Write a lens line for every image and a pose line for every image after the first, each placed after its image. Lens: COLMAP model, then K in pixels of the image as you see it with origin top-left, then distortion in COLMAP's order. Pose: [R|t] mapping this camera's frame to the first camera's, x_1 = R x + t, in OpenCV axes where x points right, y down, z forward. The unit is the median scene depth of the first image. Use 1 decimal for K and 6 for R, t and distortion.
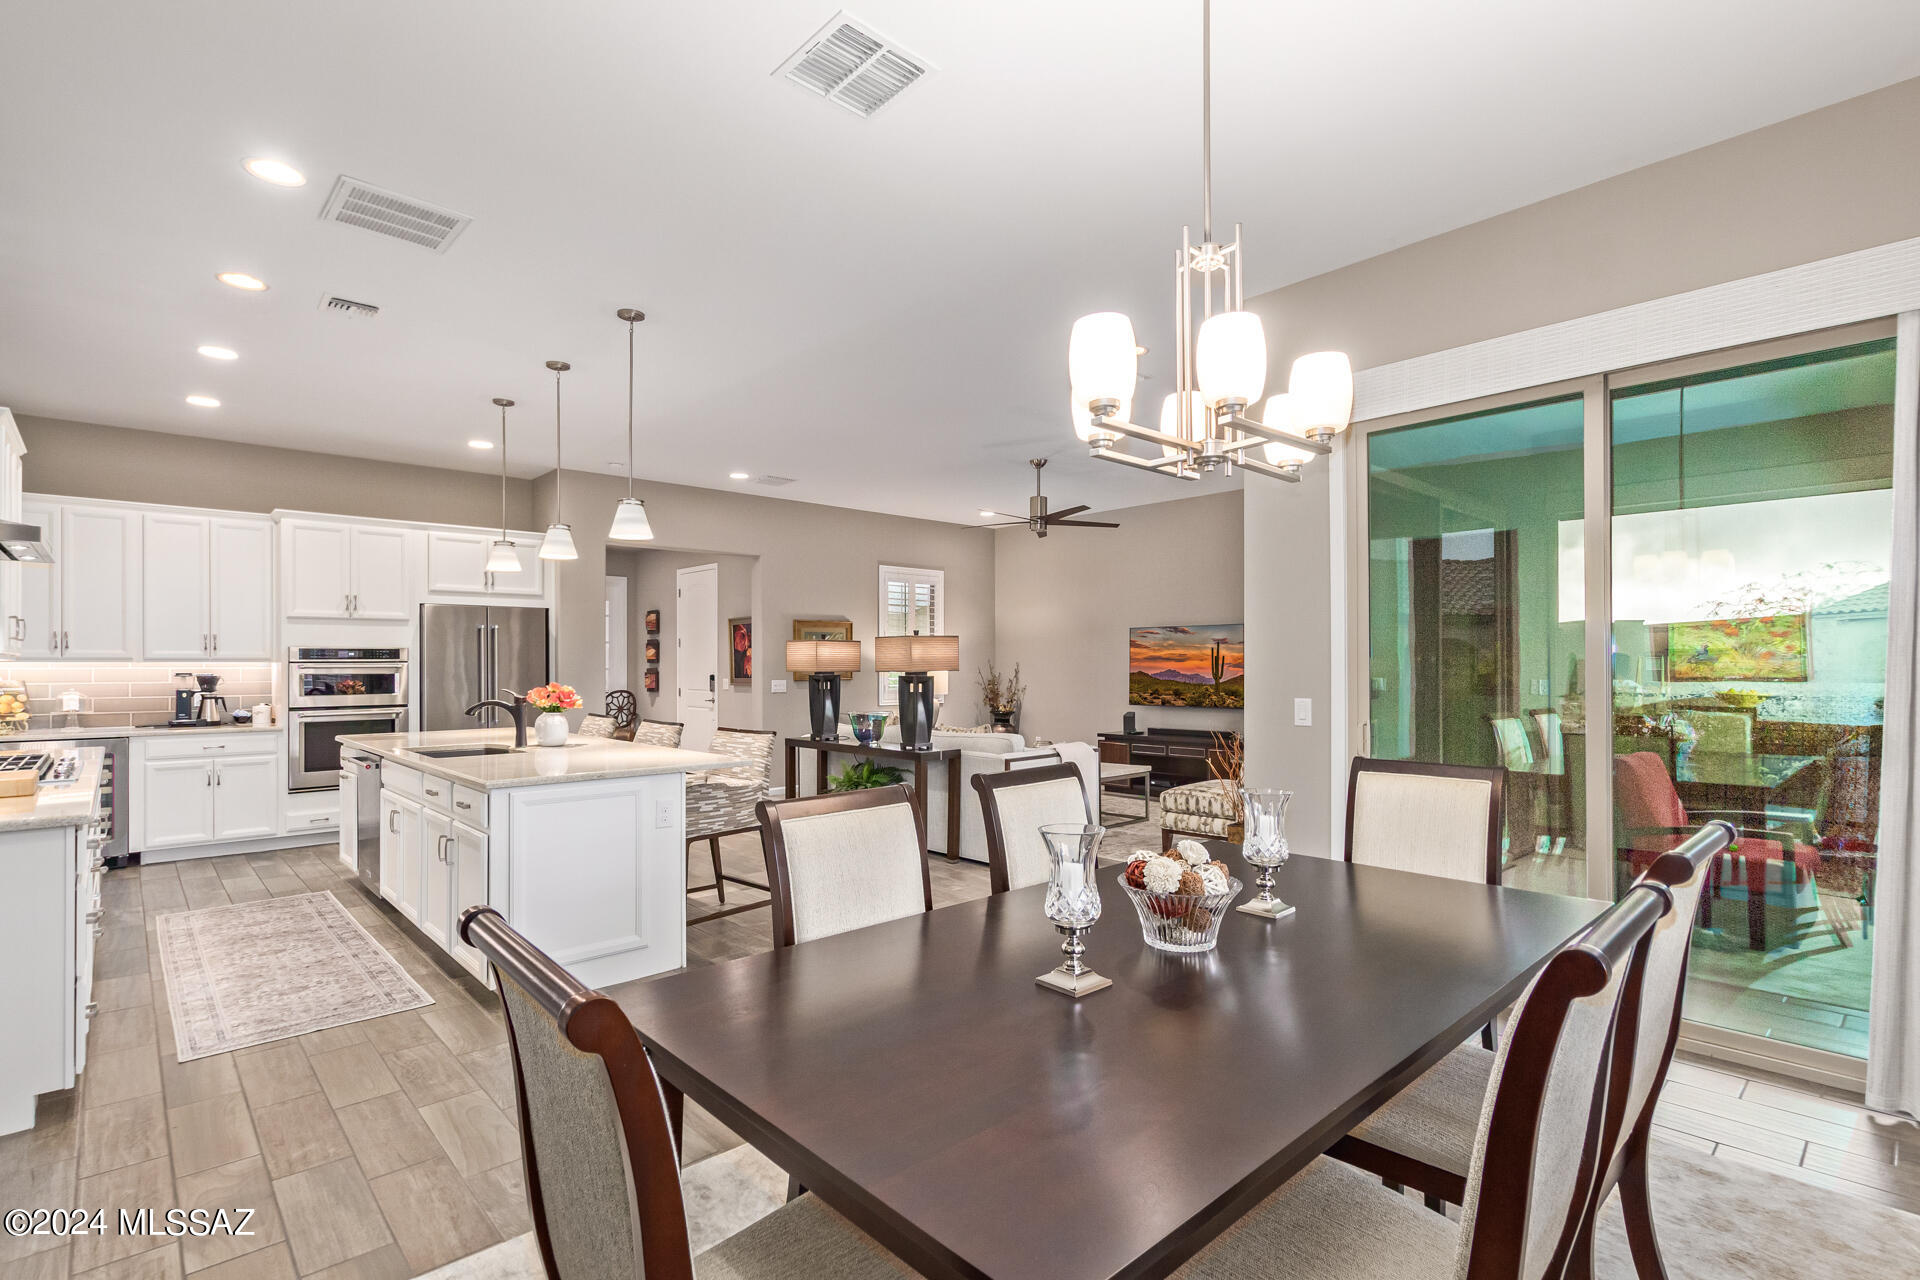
lens RADIAL K [[894.6, 0, 958.6], [0, 894.6, 662.9], [0, 0, 1]] dist [0.001768, -0.002938]
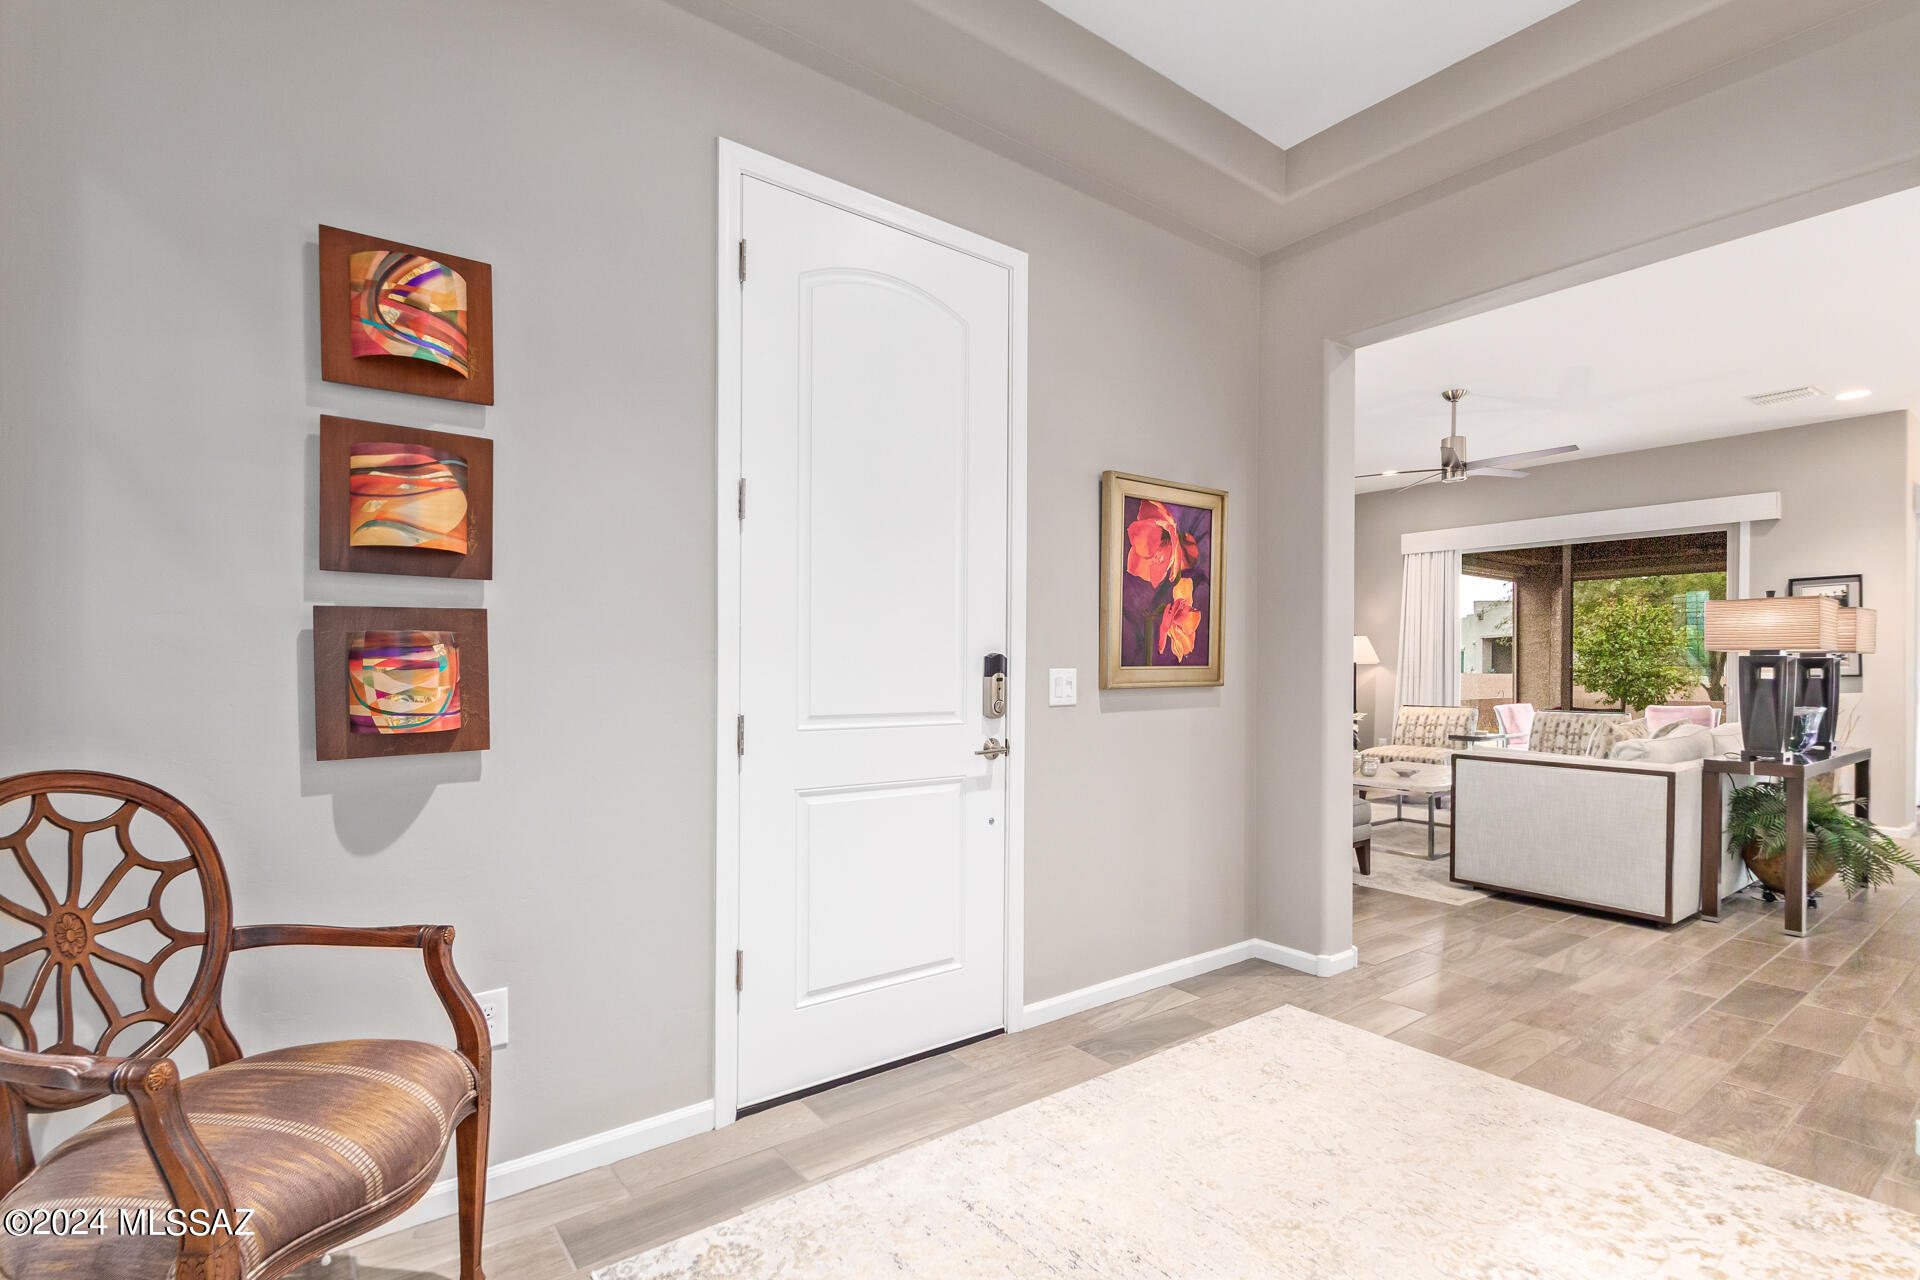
lens RADIAL K [[899.6, 0, 944.5], [0, 899.6, 665.4], [0, 0, 1]] dist [0.004434, 0.000495]
pose [[0.105320, 0.004210, 0.994429, -0.882895], [-0.009695, 0.999948, -0.003207, 0.028591], [-0.994391, -0.009303, 0.105355, 1.593952]]
